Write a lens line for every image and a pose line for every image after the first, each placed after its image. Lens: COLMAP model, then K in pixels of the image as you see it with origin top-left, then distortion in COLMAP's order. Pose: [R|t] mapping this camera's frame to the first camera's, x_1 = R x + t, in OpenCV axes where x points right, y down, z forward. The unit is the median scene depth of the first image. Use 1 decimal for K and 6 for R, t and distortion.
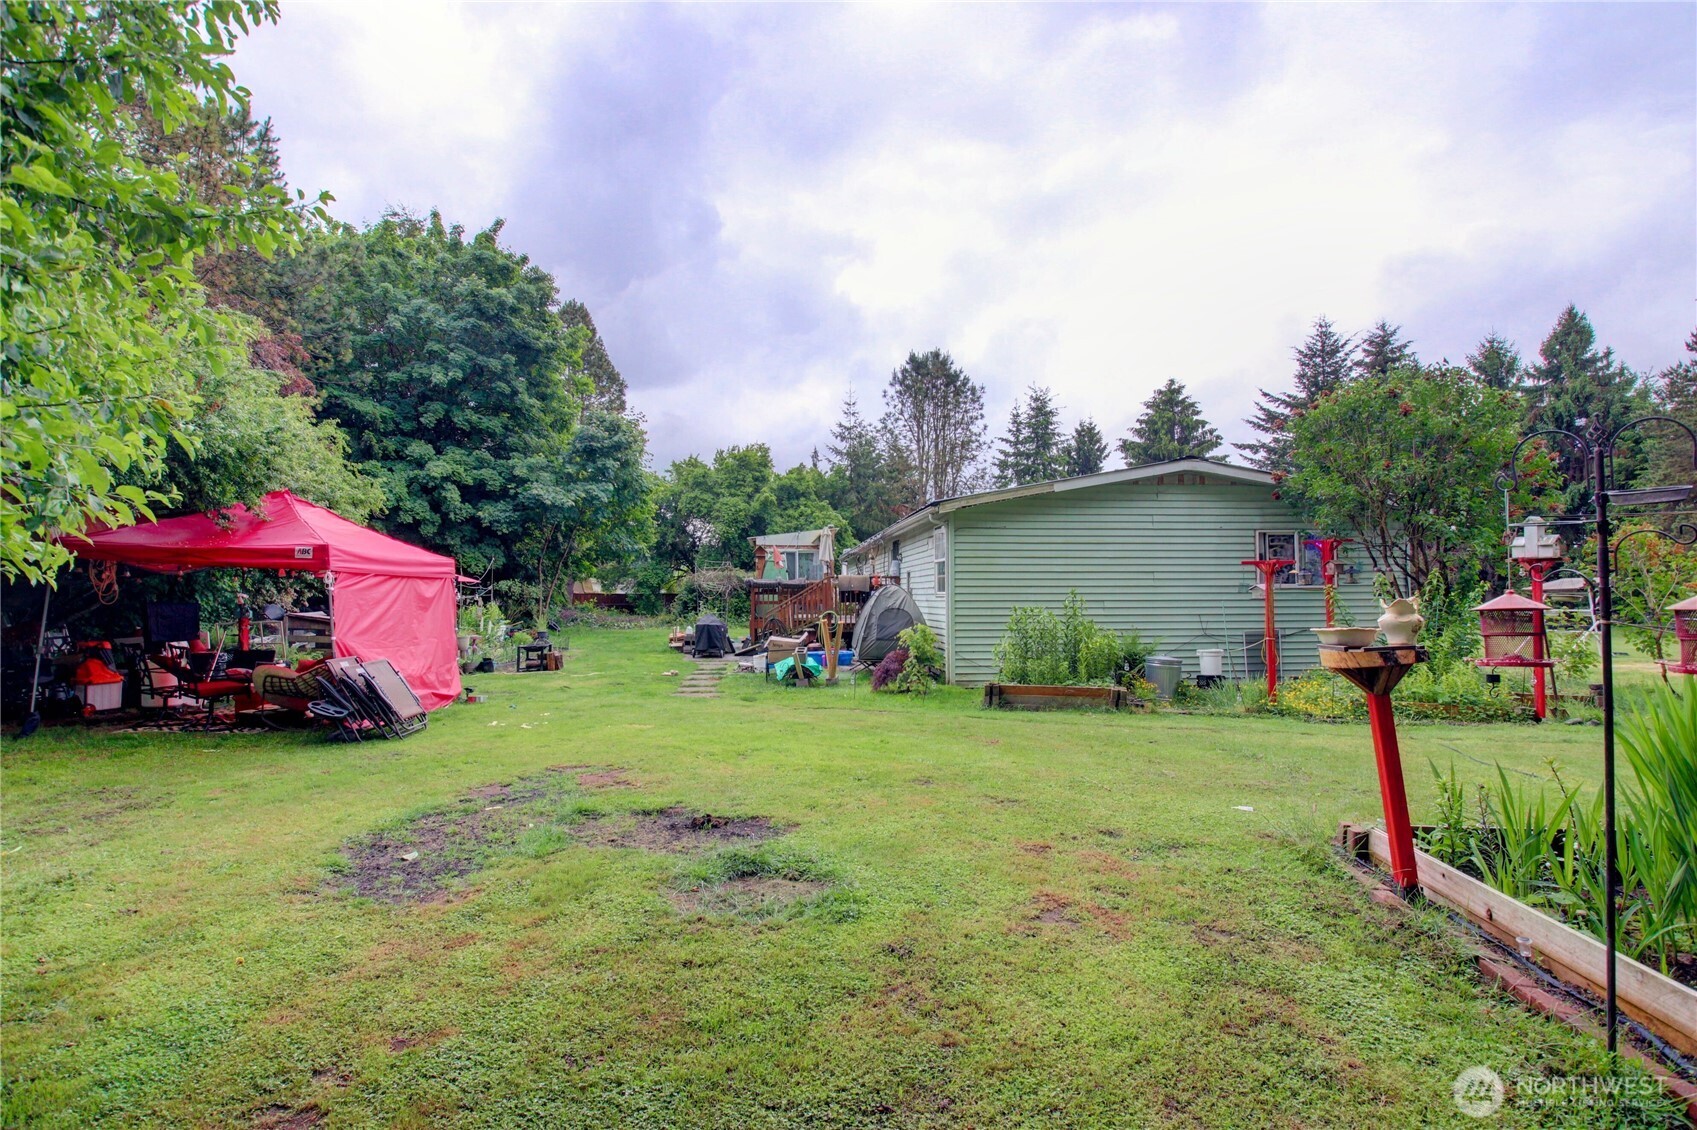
lens RADIAL K [[788.4, 0, 817.5], [0, 788.4, 578.4], [0, 0, 1]] dist [-0.020963, -0.009500]
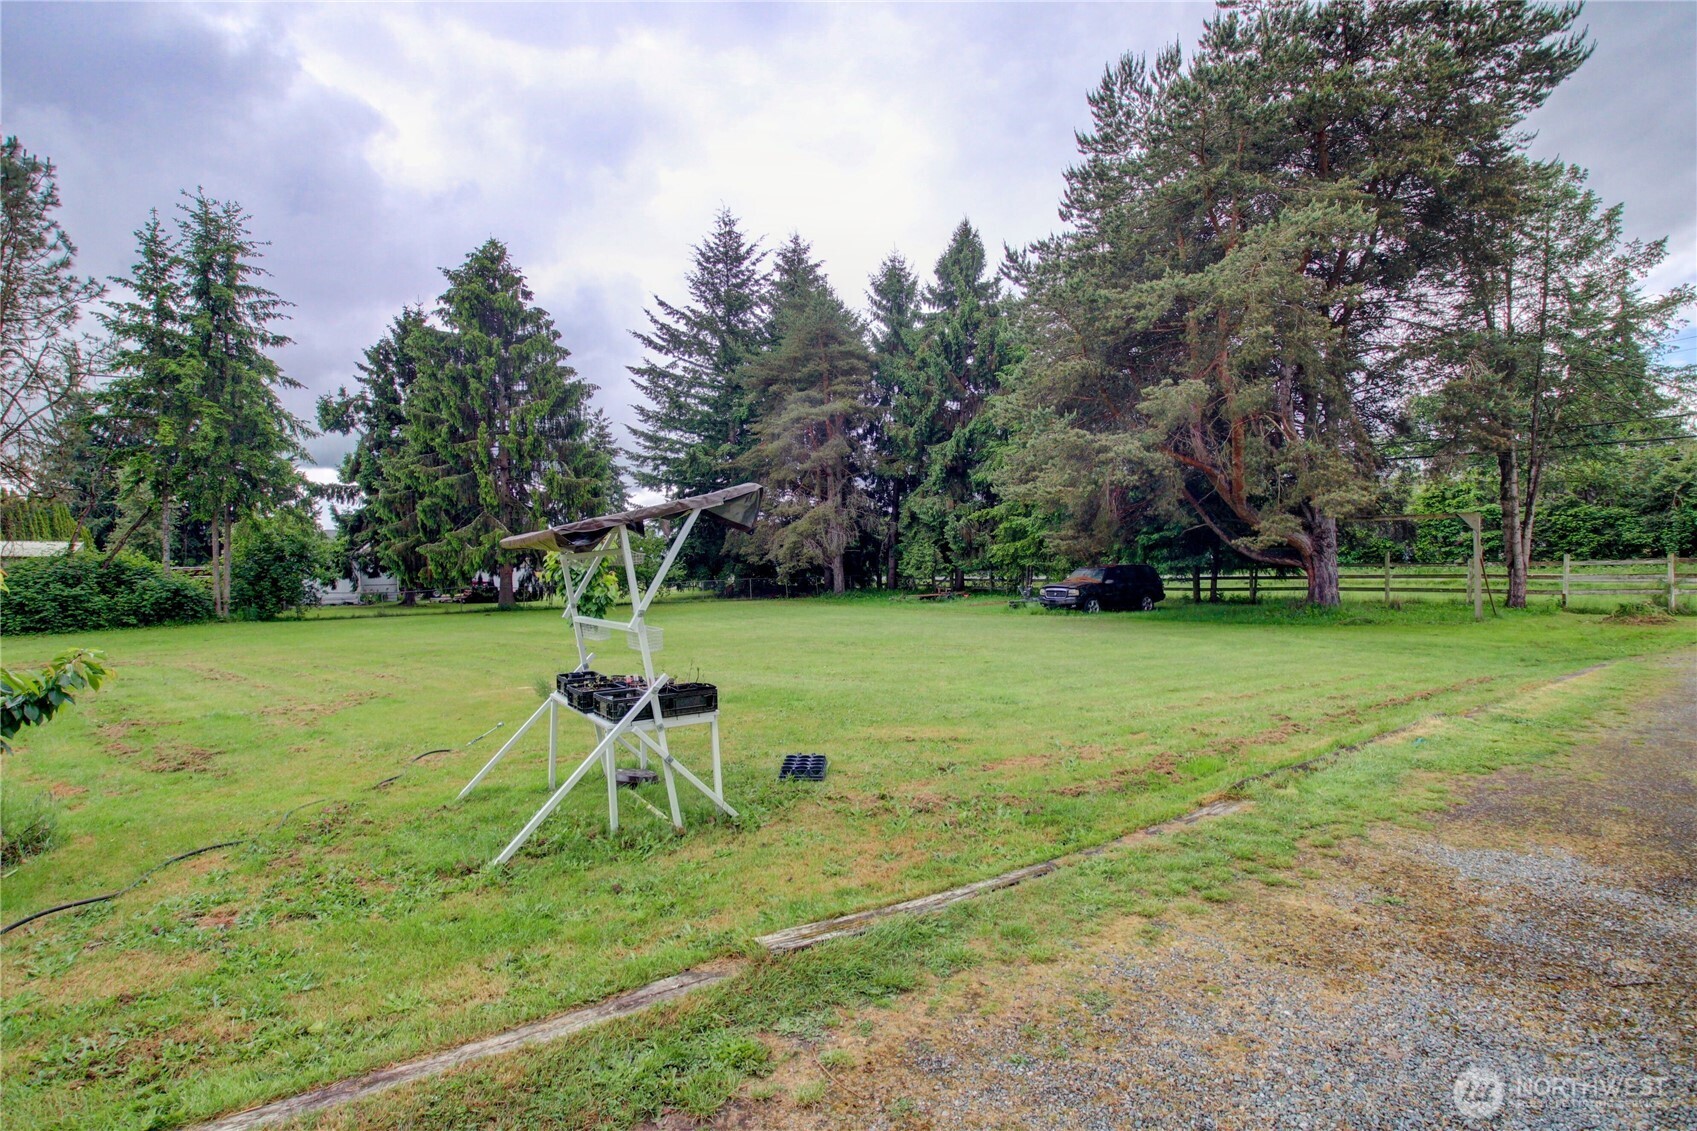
lens RADIAL K [[788.4, 0, 843.5], [0, 788.4, 575.2], [0, 0, 1]] dist [-0.020963, -0.009500]
pose [[0.842618, -0.019632, 0.538154, 0.319285], [0.004154, 0.999542, 0.029960, 0.007718], [-0.538496, -0.023009, 0.842314, 0.263563]]
